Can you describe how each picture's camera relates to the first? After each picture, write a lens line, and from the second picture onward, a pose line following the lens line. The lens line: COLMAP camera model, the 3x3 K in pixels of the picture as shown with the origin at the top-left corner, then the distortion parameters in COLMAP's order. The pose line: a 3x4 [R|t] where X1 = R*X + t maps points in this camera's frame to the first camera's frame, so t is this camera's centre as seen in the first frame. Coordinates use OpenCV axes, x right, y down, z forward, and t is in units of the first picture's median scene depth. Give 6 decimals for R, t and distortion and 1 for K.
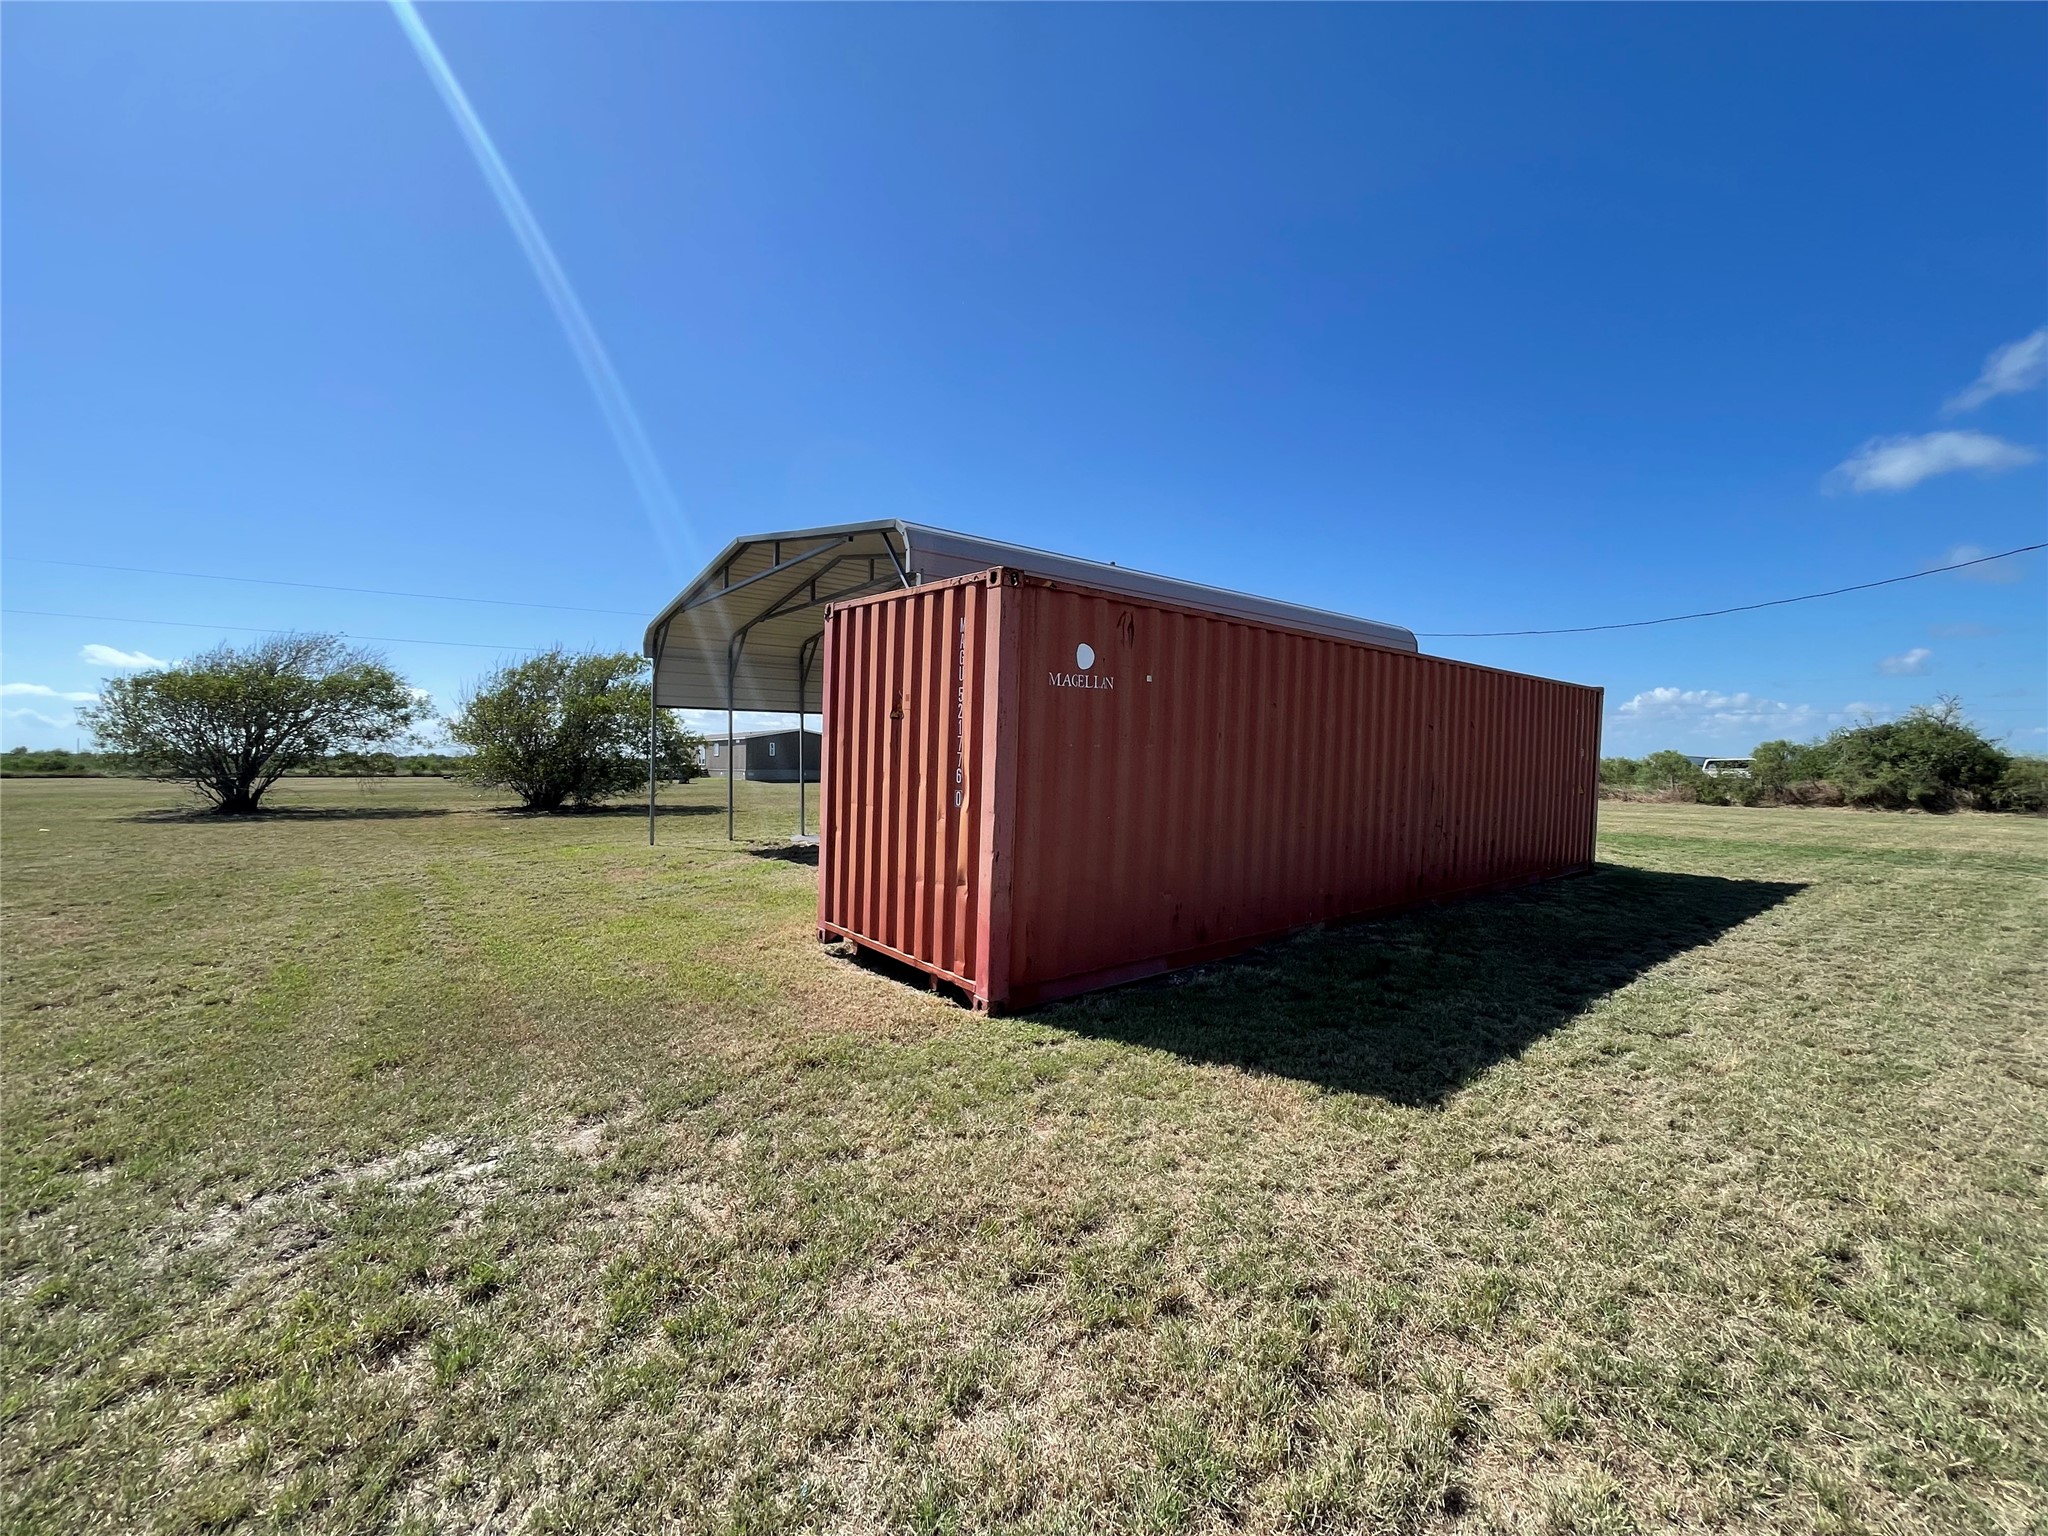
lens RADIAL K [[823.7, 0, 1040.5], [0, 823.7, 781.5], [0, 0, 1]] dist [-0.000691, 0.000010]
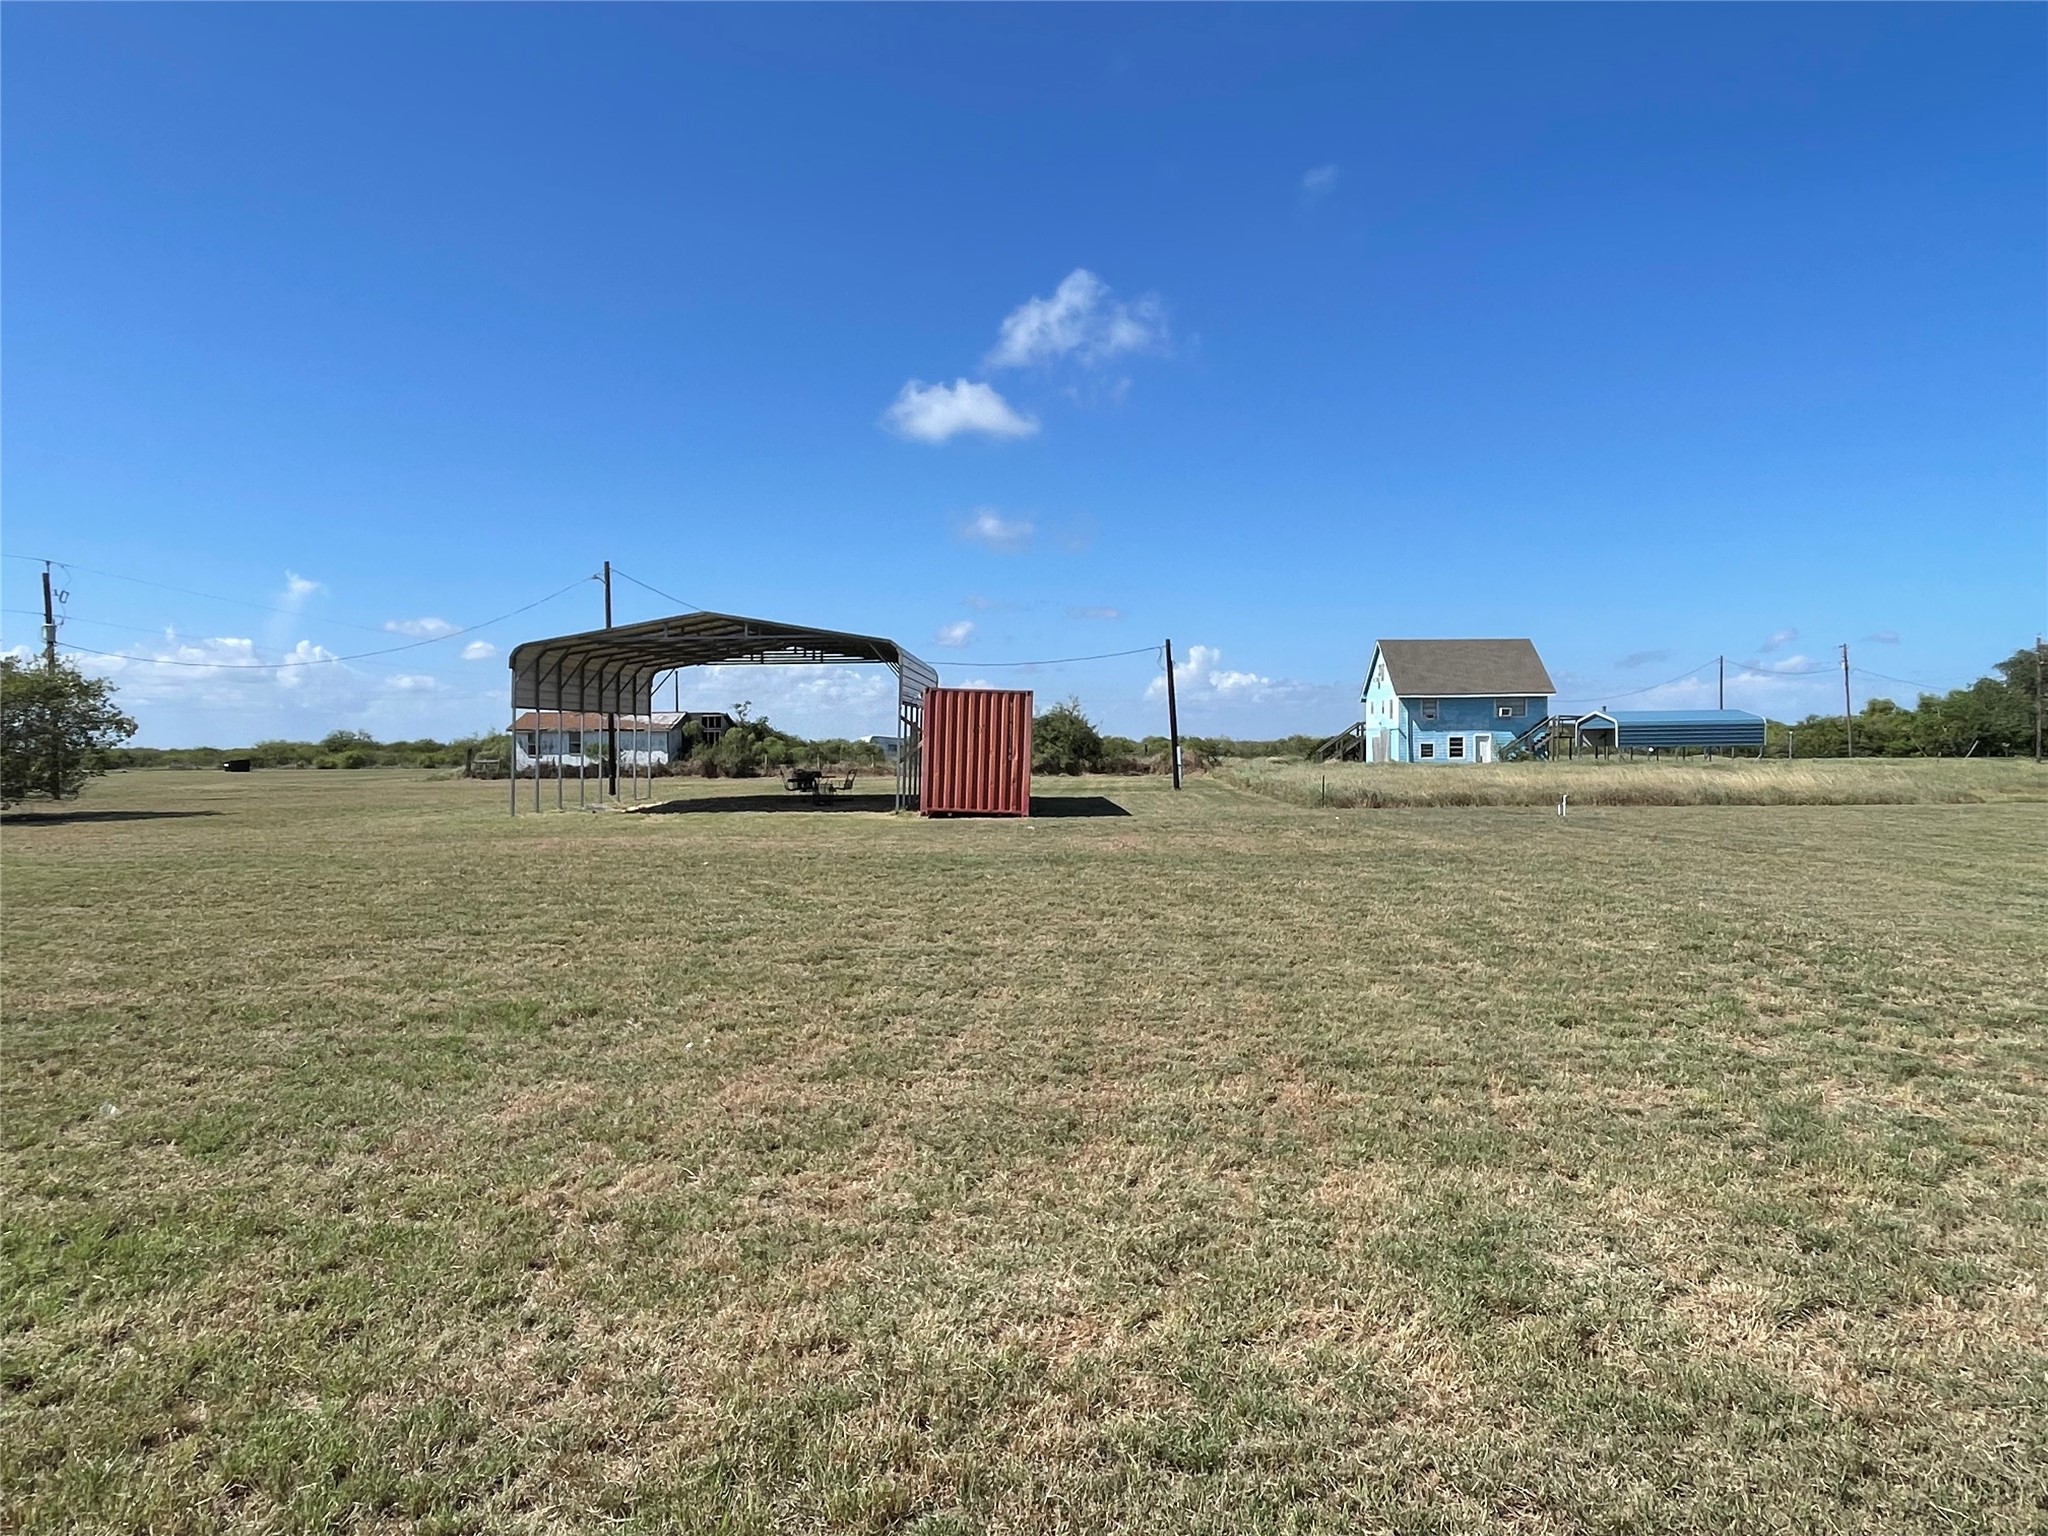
lens RADIAL K [[1299.3, 0, 1024.8], [0, 1299.3, 761.0], [0, 0, 1]] dist [0.034776, 0.000587]
pose [[0.645942, -0.019091, 0.763148, -0.730248], [0.027504, 0.999620, 0.001727, 0.005089], [-0.762891, 0.019874, 0.646222, -0.435254]]
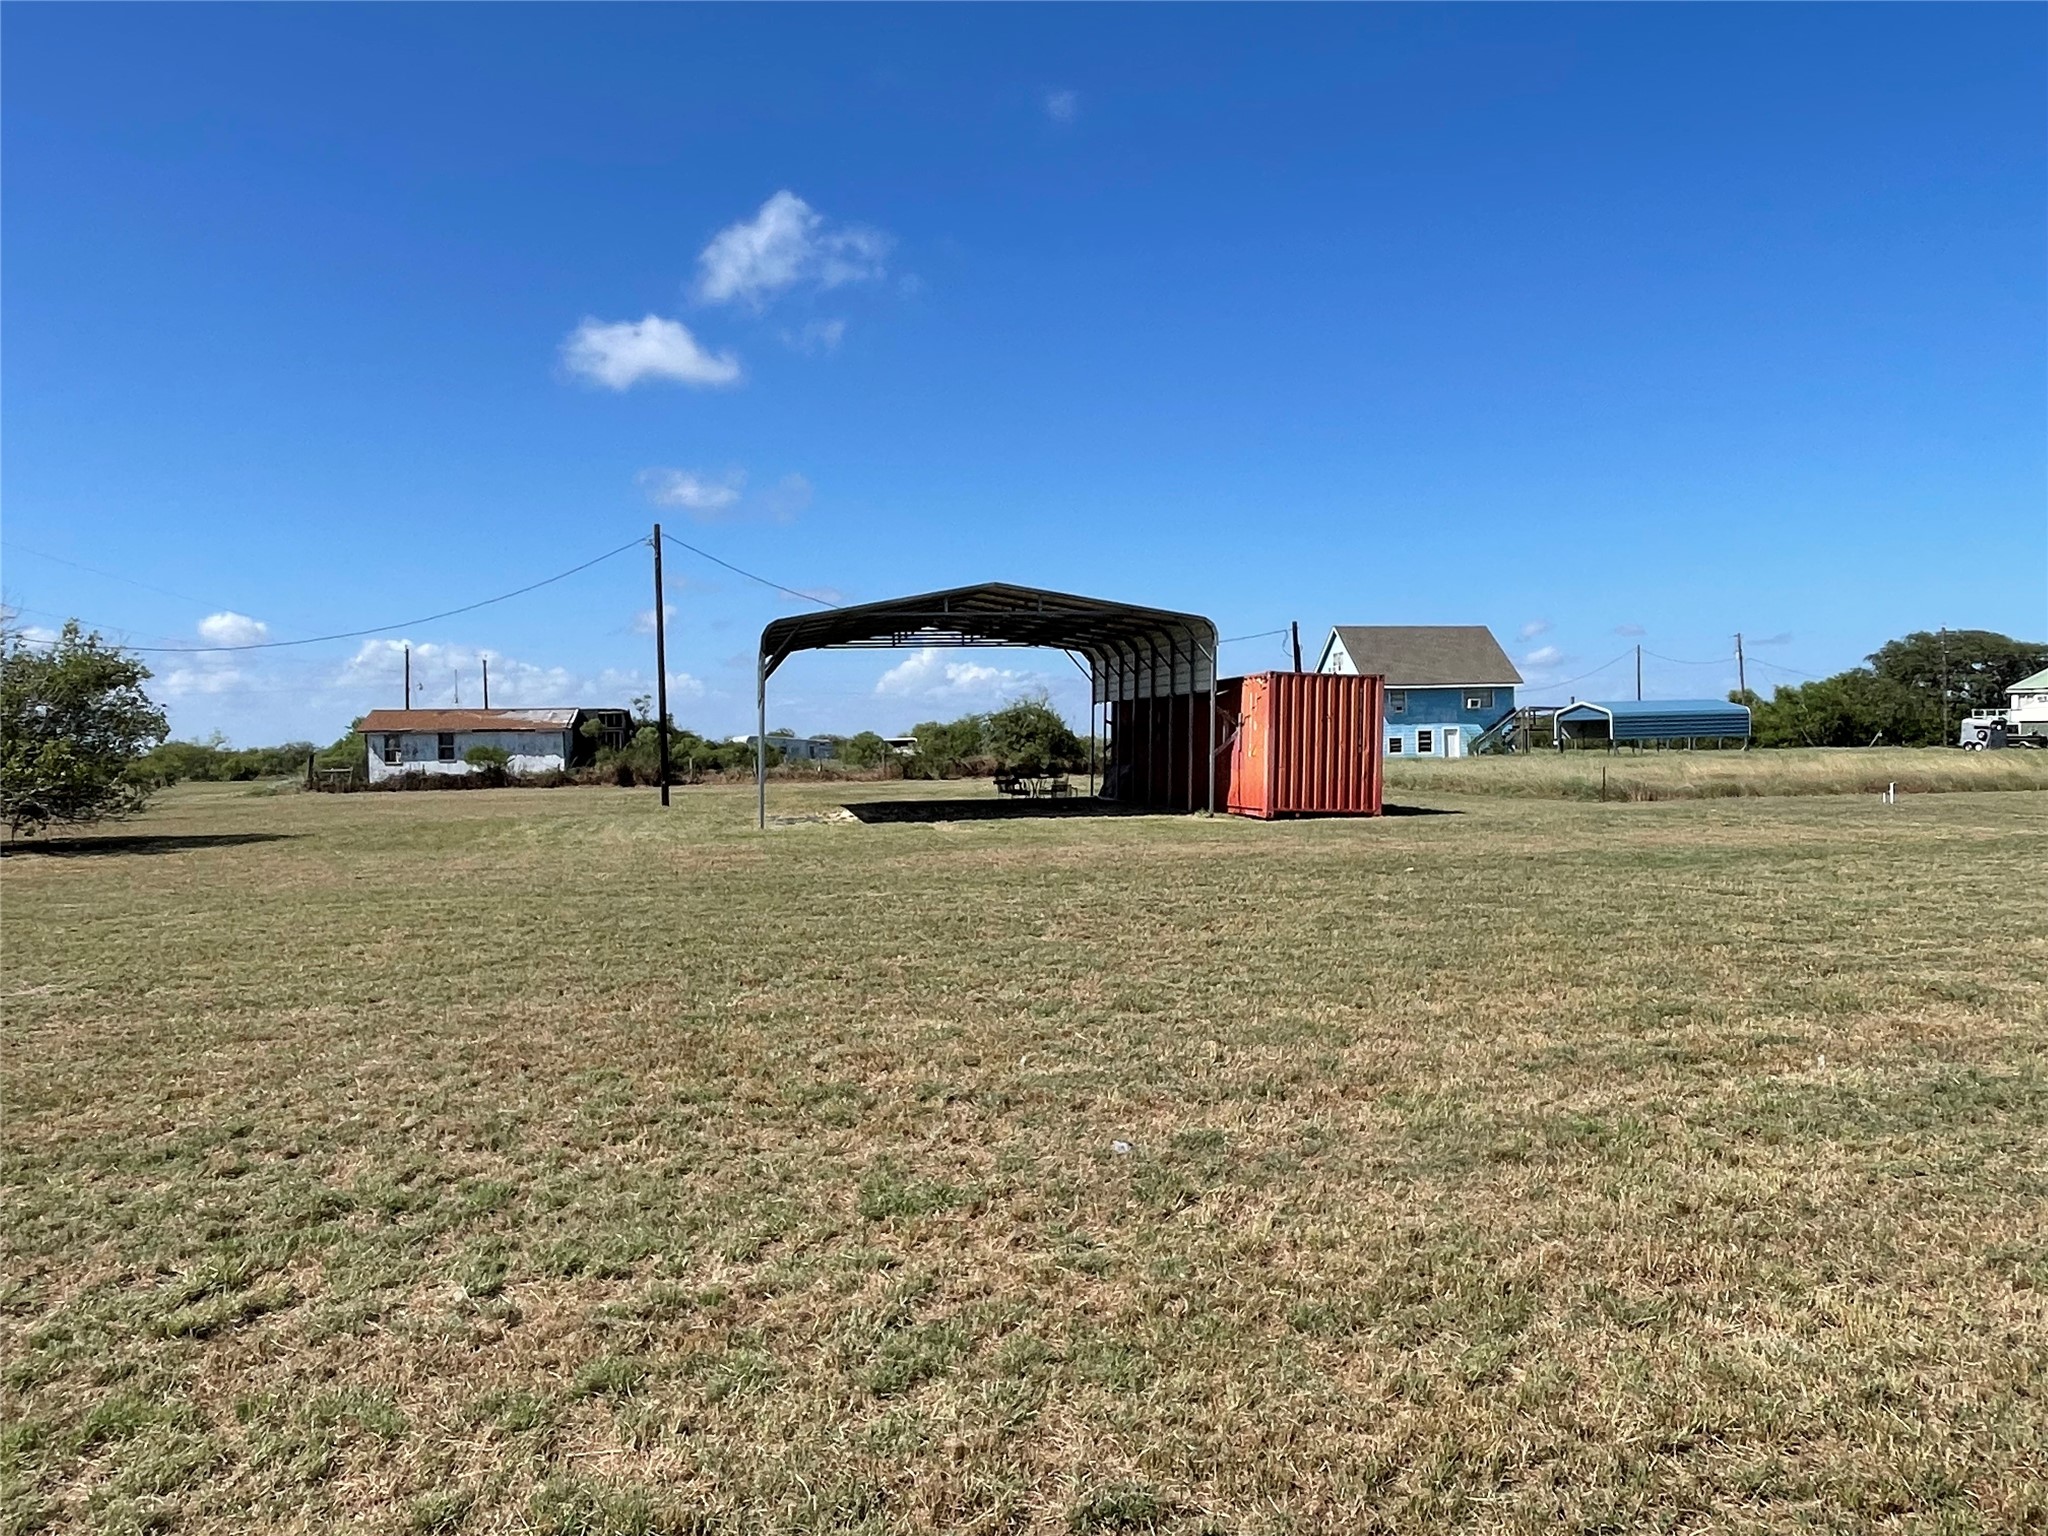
lens RADIAL K [[1471.2, 0, 1023.8], [0, 1471.2, 844.9], [0, 0, 1]] dist [0.011623, -0.002245]
pose [[0.477763, -0.074060, 0.875361, -0.958689], [0.040111, 0.997240, 0.062479, -0.003195], [-0.877573, 0.005262, 0.479415, -0.083123]]
